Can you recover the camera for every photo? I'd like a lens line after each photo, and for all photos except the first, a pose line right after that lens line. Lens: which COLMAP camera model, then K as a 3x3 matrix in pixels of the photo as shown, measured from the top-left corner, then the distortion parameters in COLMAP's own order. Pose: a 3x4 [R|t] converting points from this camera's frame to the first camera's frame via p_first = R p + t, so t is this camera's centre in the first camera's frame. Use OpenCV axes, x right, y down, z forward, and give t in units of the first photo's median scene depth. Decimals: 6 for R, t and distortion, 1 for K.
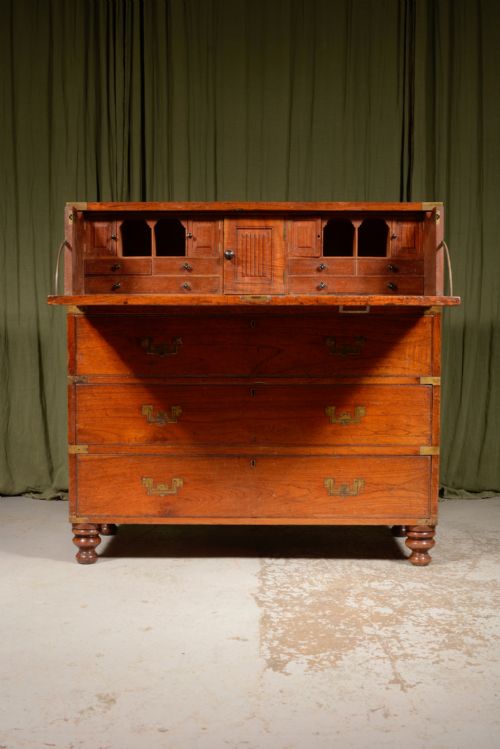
lens RADIAL K [[1118.8, 0, 250.0], [0, 1118.8, 374.5], [0, 0, 1]] dist [-0.102320, 0.036443]
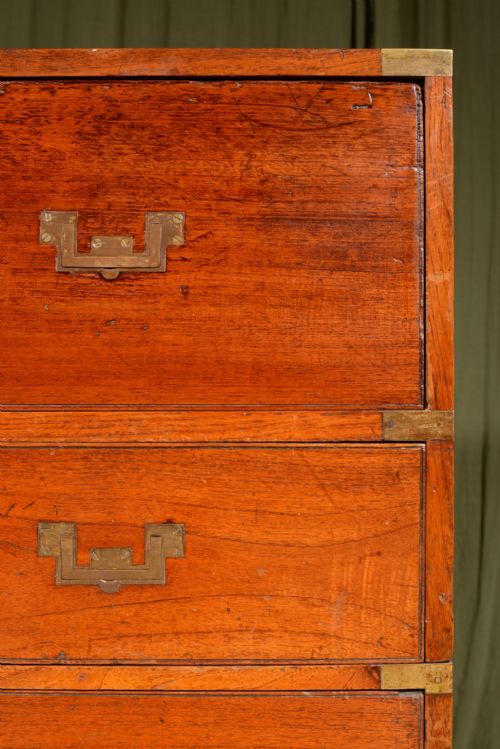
lens RADIAL K [[1118.8, 0, 250.0], [0, 1118.8, 374.5], [0, 0, 1]] dist [-0.102320, 0.036443]
pose [[0.999871, -0.001614, 0.015965, 0.115308], [0.002836, 0.997040, -0.076829, -0.049186], [-0.015793, 0.076864, 0.996916, 0.717285]]
